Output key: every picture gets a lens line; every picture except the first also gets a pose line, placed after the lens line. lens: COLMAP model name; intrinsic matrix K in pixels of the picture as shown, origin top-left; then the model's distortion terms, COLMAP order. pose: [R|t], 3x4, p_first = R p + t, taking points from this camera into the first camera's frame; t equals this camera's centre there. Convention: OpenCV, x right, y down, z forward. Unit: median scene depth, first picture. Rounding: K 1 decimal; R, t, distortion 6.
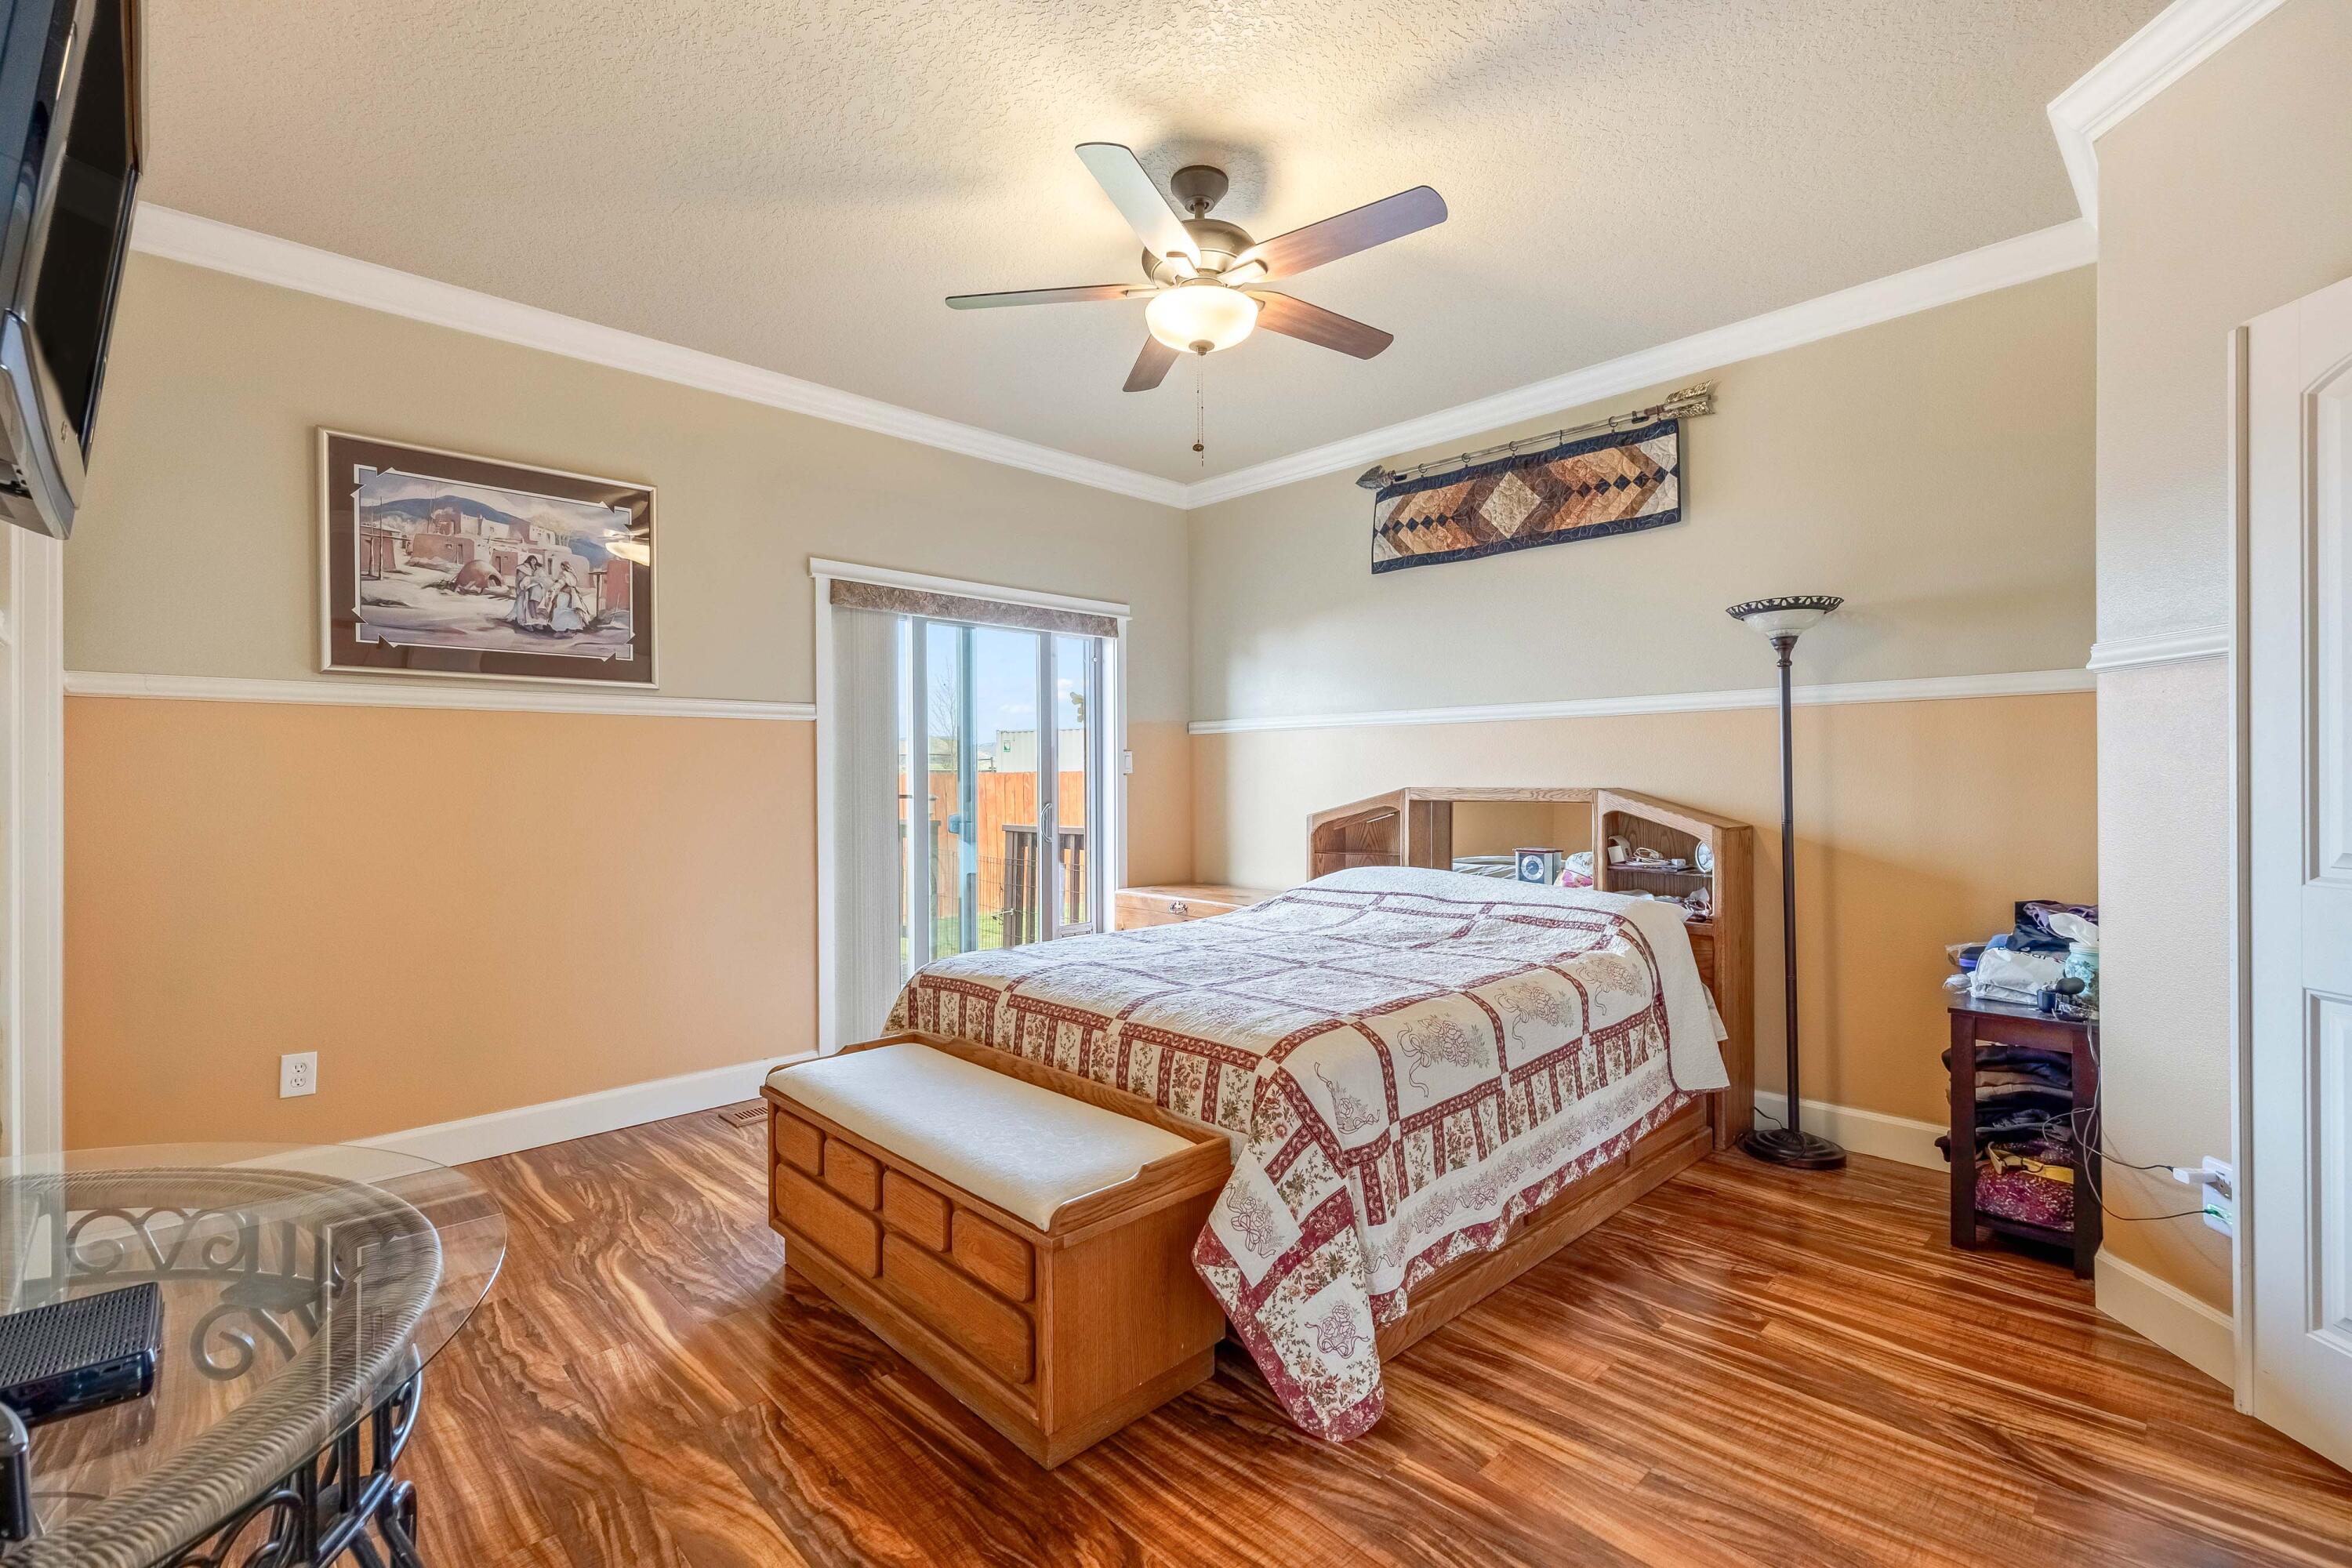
lens RADIAL K [[1073.8, 0, 1187.3], [0, 1073.8, 779.1], [0, 0, 1]] dist [0.020007, -0.007599]
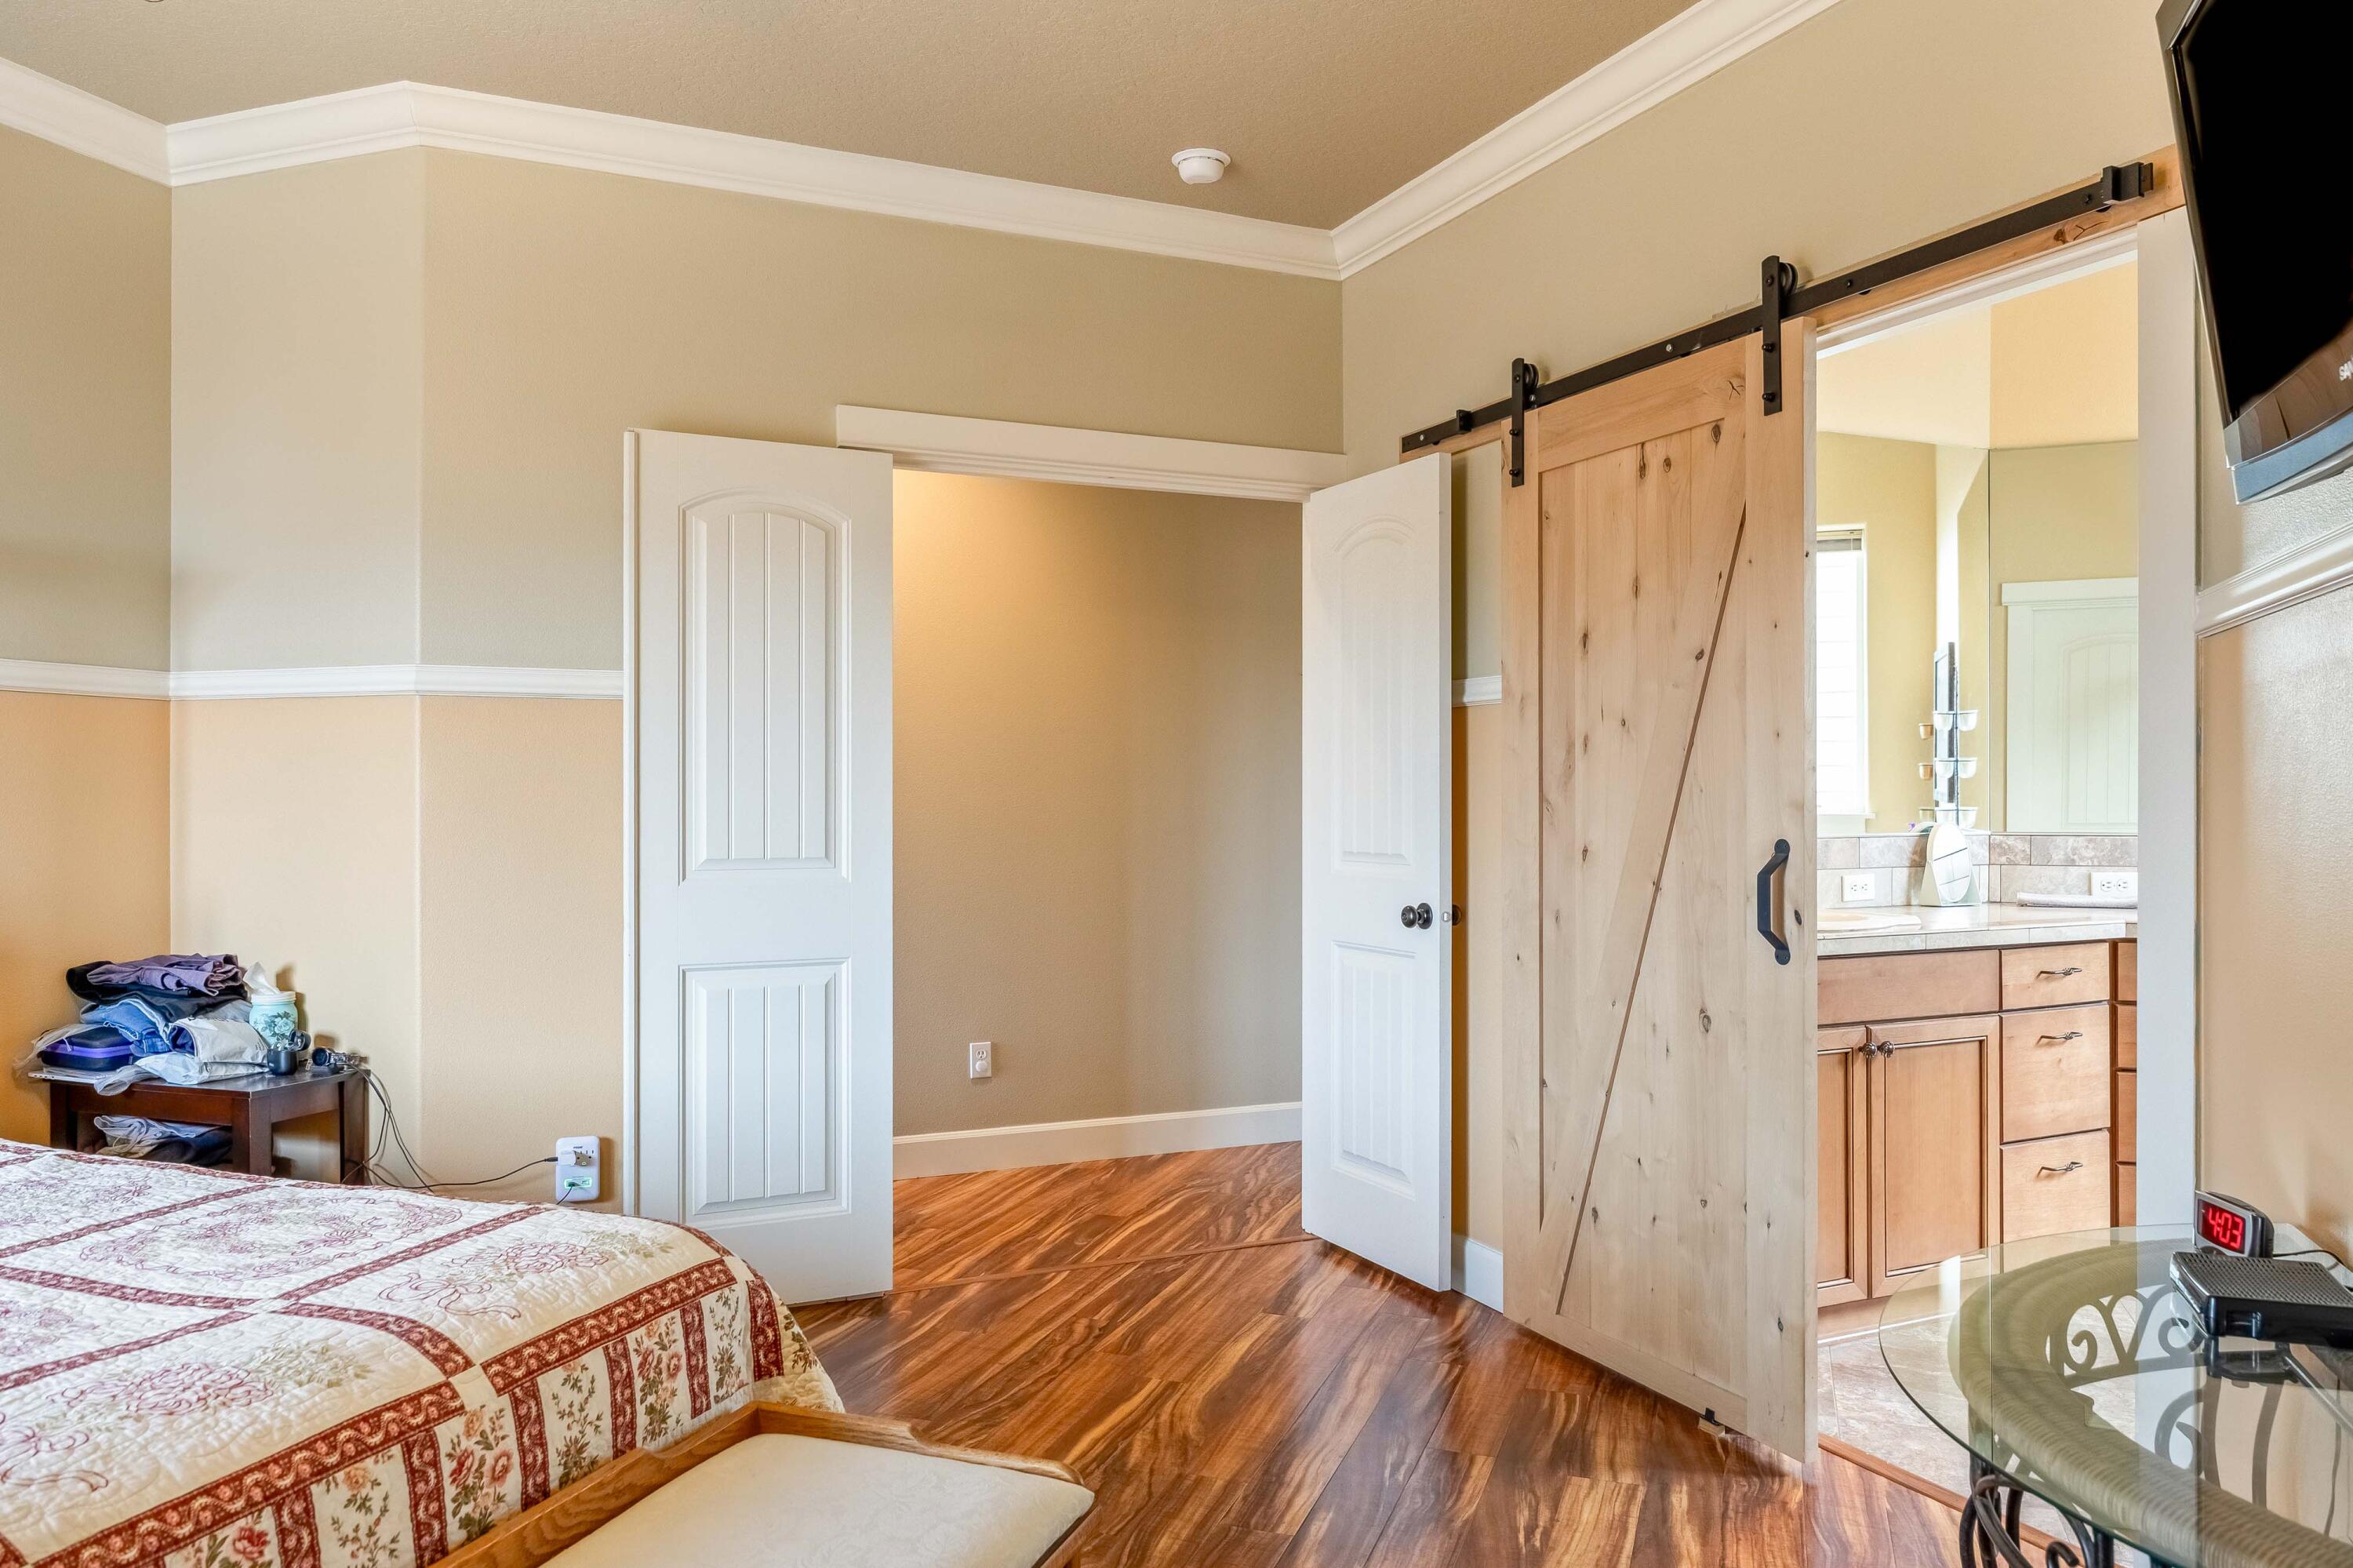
lens RADIAL K [[1679.2, 0, 1177.3], [0, 1679.2, 790.2], [0, 0, 1]] dist [0.001795, 0.000410]
pose [[-0.466836, 0.011229, 0.884272, -0.830687], [0.004553, 0.999937, -0.010294, 0.005187], [-0.884332, -0.000779, -0.466858, 1.134402]]
